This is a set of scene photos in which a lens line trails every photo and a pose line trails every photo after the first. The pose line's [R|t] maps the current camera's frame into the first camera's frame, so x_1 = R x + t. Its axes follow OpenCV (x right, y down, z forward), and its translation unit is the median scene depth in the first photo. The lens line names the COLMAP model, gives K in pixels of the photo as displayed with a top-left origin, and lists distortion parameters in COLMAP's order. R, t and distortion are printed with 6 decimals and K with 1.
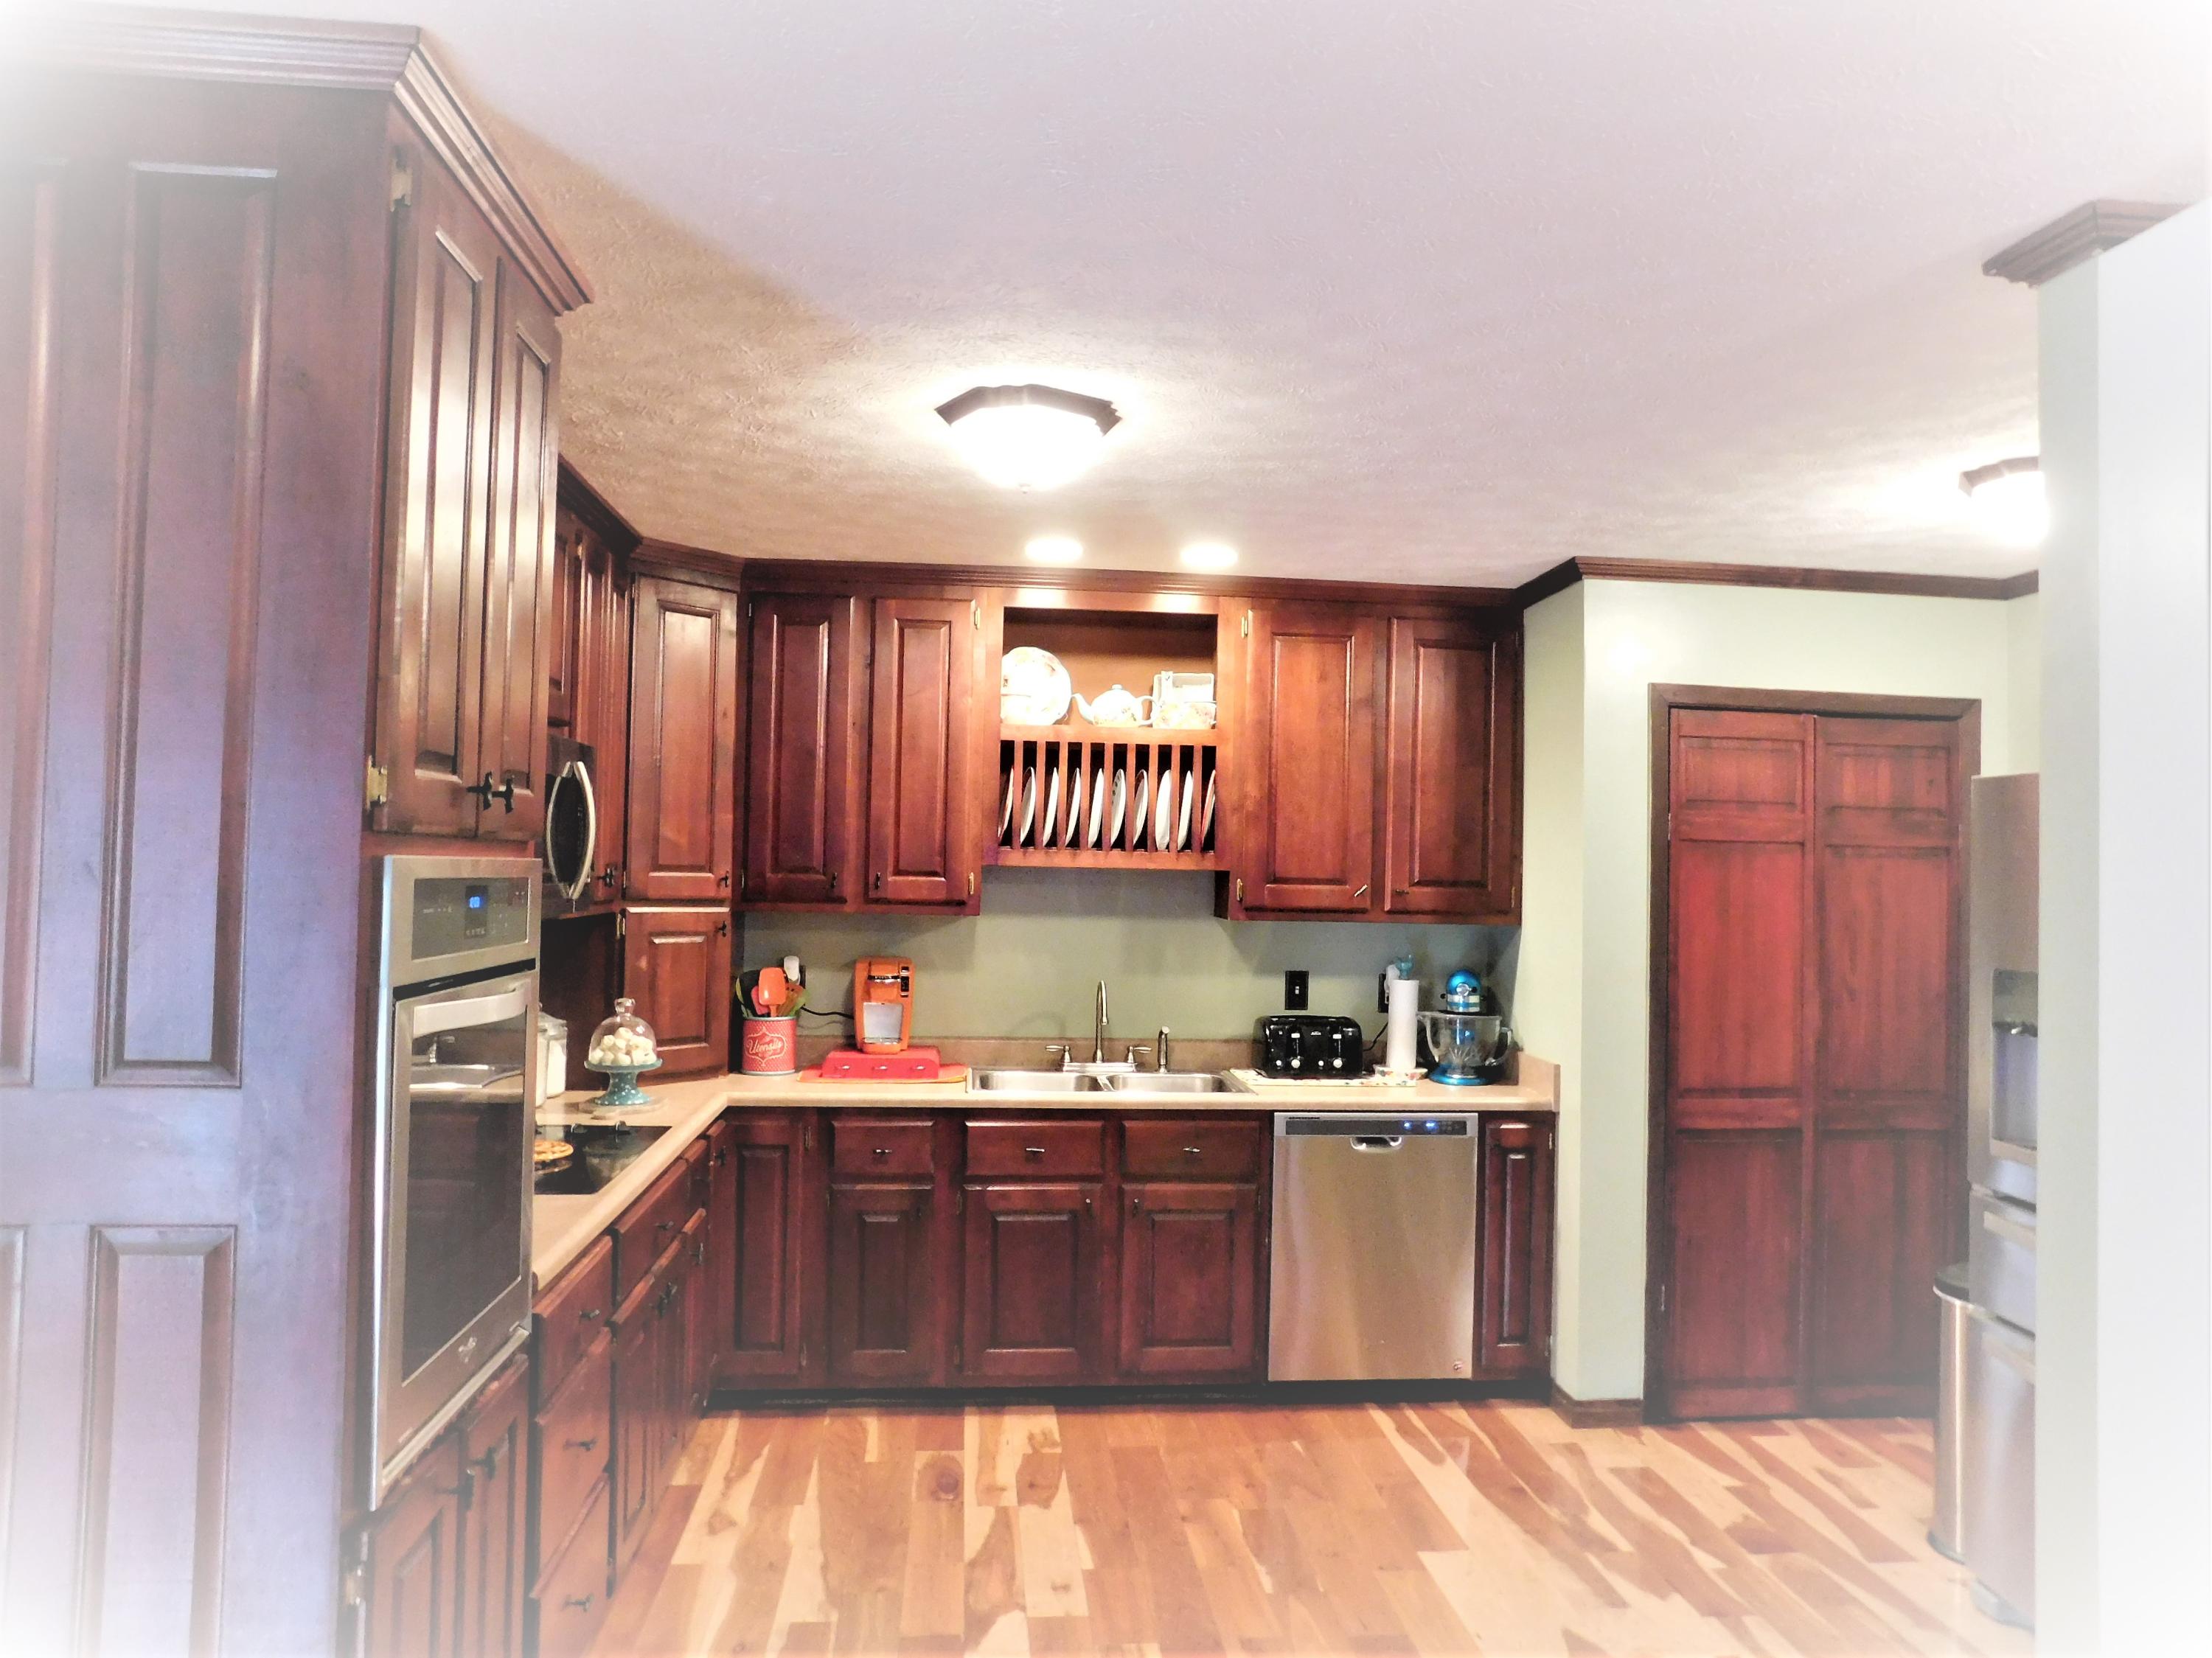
lens RADIAL K [[1481.3, 0, 1106.0], [0, 1481.3, 829.0], [0, 0, 1]] dist [-0.077785, 0.060173]
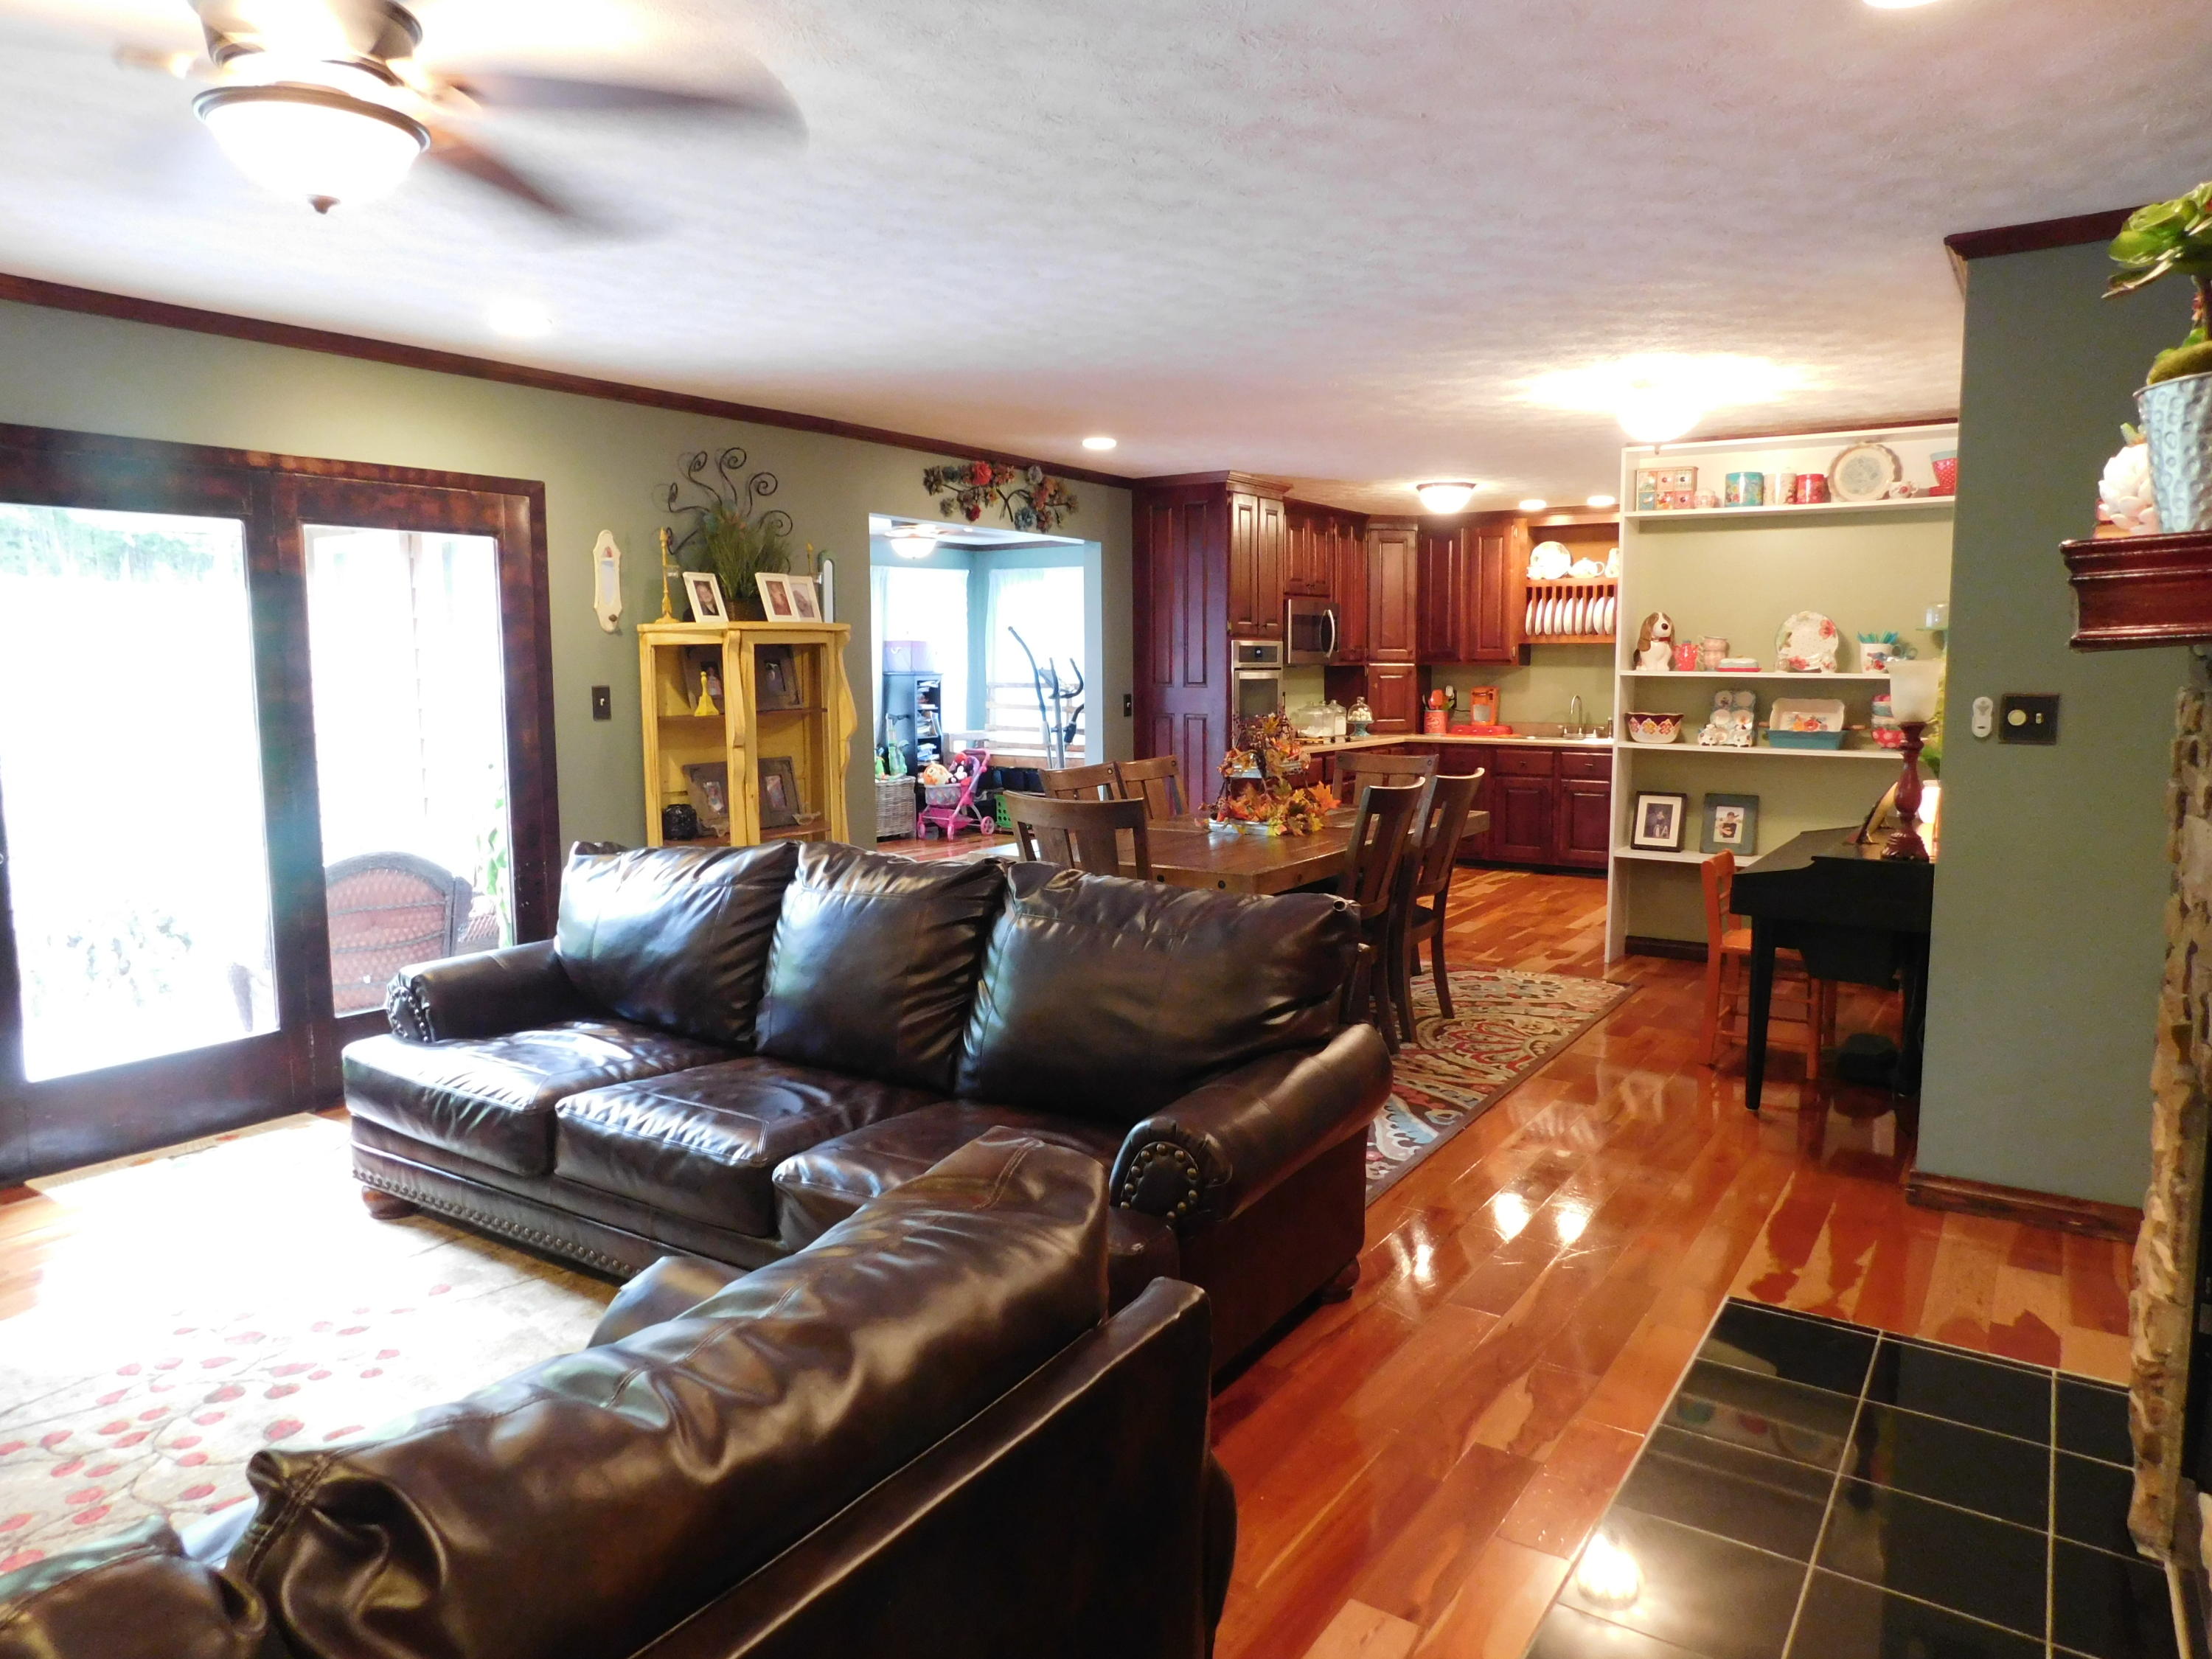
lens RADIAL K [[1481.4, 0, 1106.0], [0, 1481.4, 829.5], [0, 0, 1]] dist [-0.077785, 0.060173]
pose [[0.770919, 0.048933, -0.635051, 0.928942], [0.032784, 0.992674, 0.116288, 0.026731], [0.636089, -0.110468, 0.763667, -1.226763]]
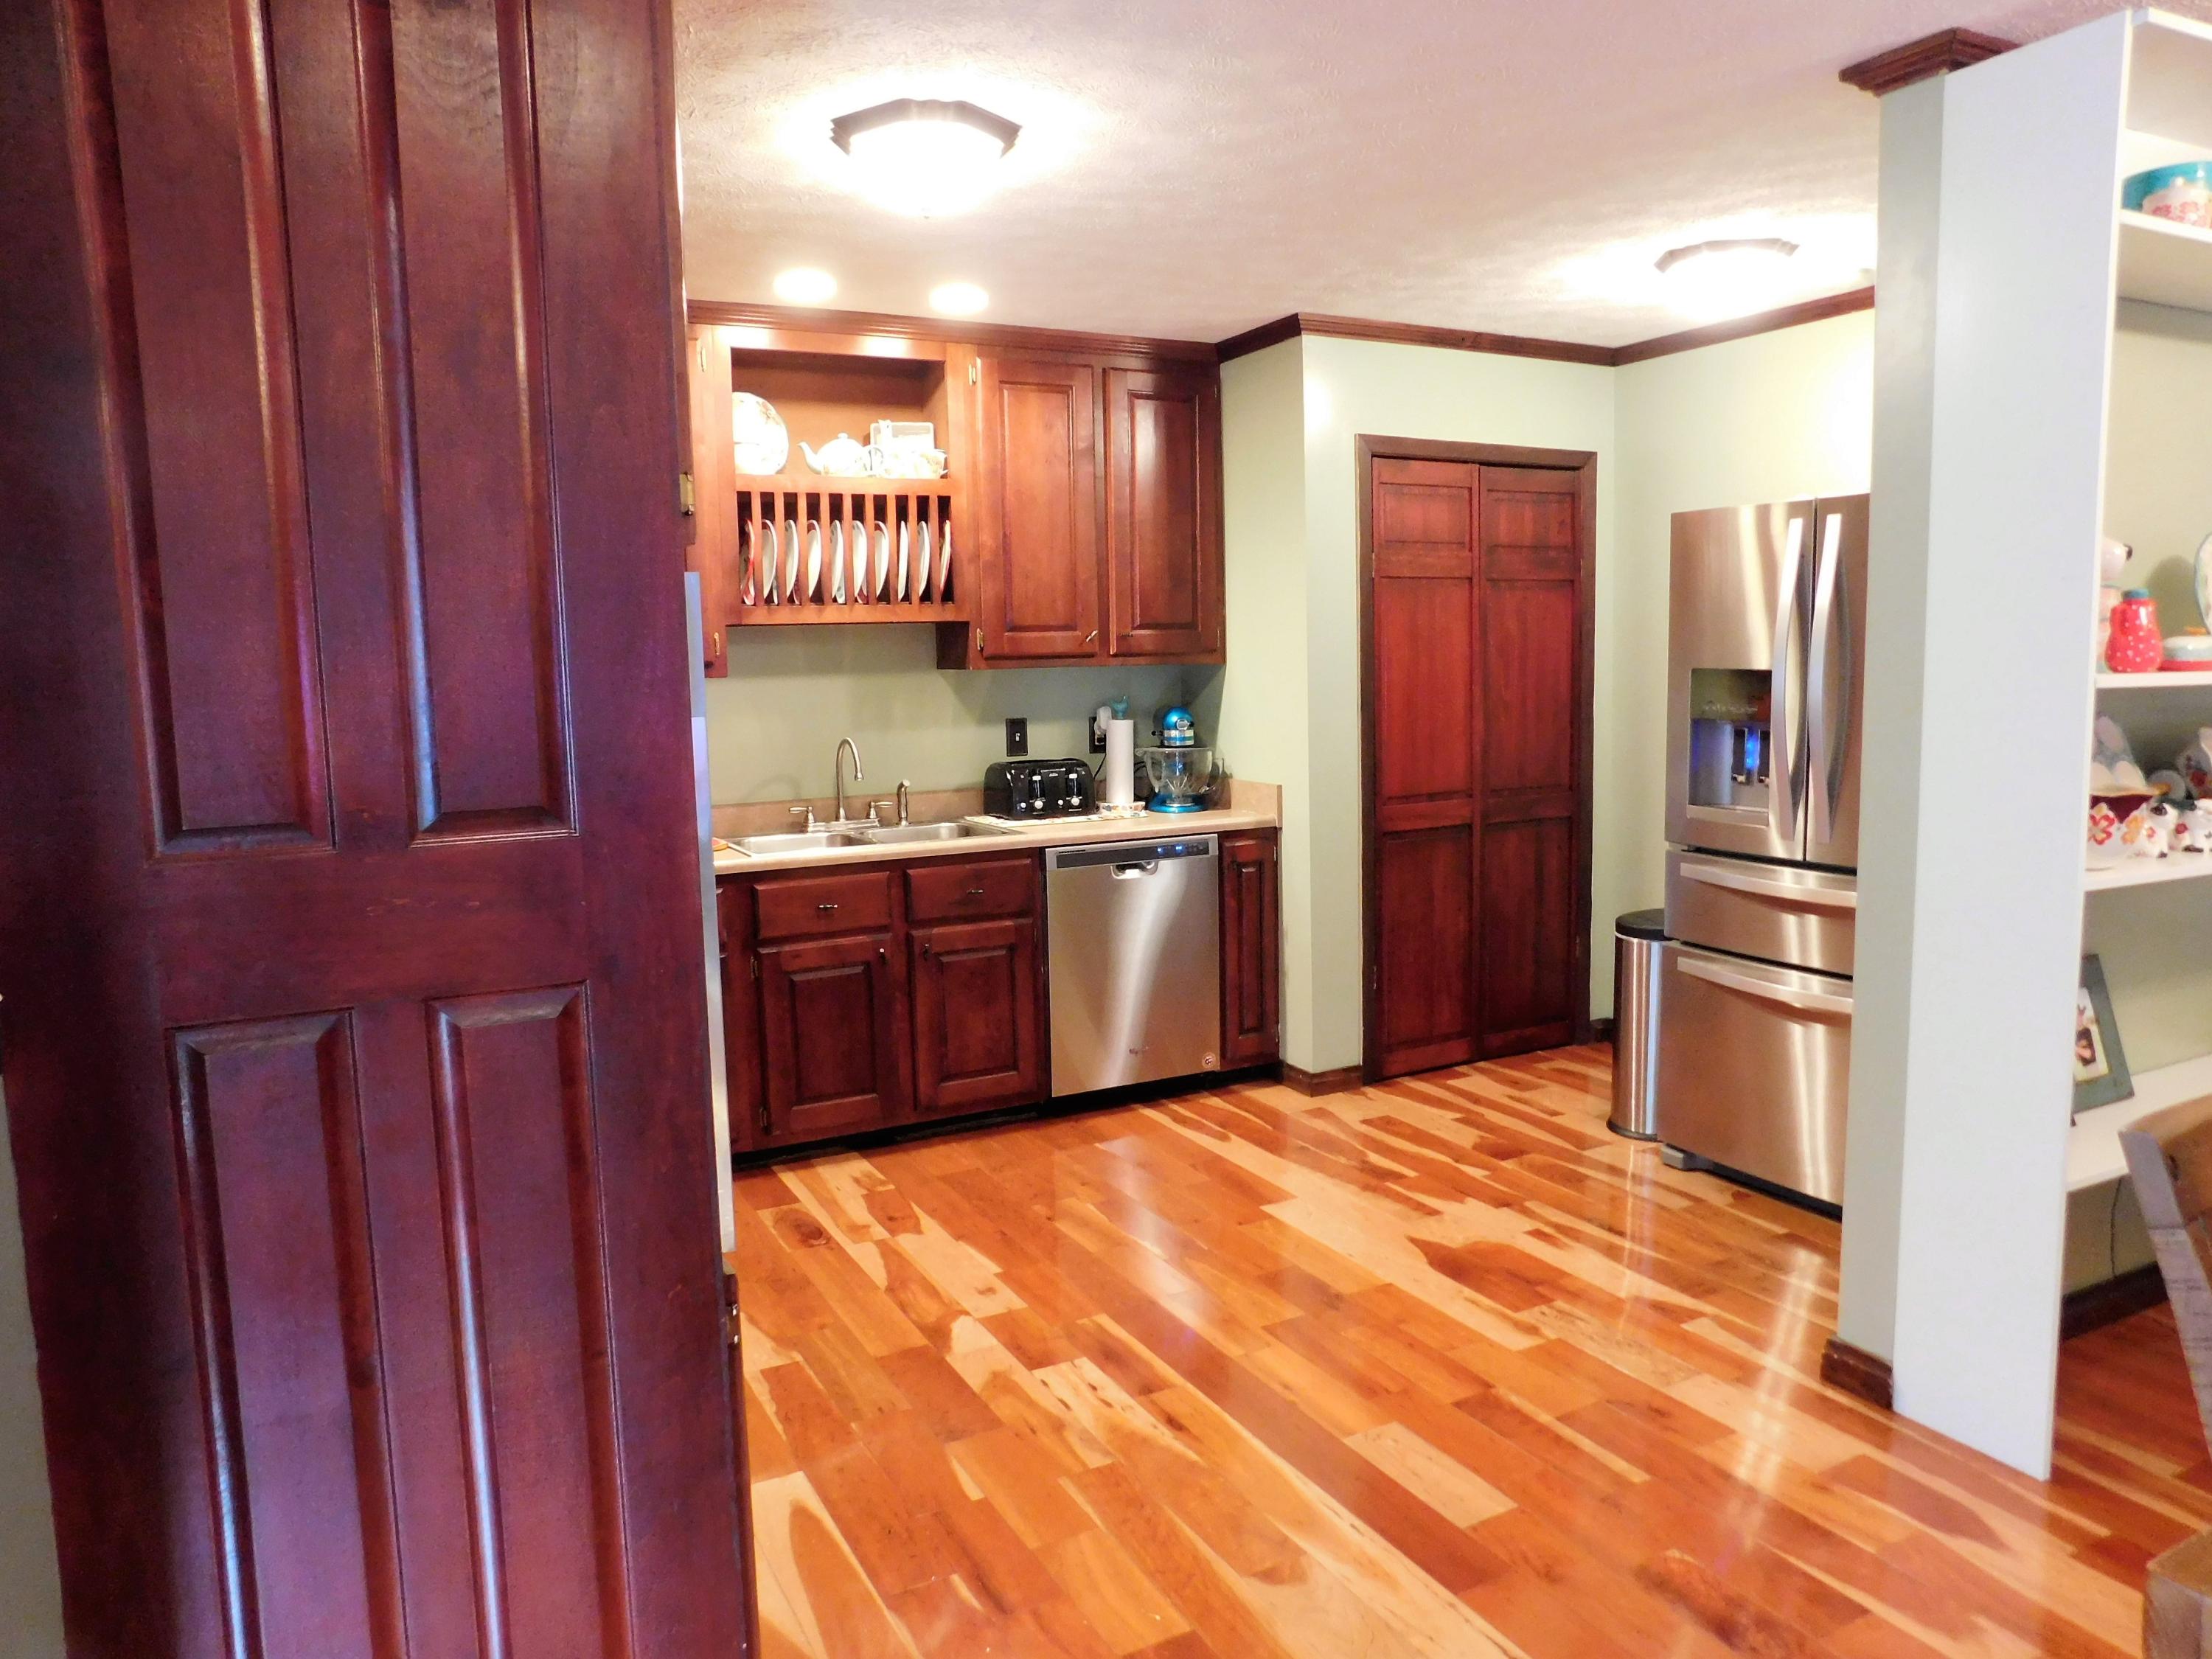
lens RADIAL K [[1496.4, 0, 1106.0], [0, 1496.4, 829.5], [0, 0, 1]] dist [-0.069621, 0.049690]
pose [[0.925400, -0.086296, 0.369038, -0.236968], [0.030592, 0.987563, 0.154220, 0.015669], [-0.377756, -0.131426, 0.916530, 0.009158]]
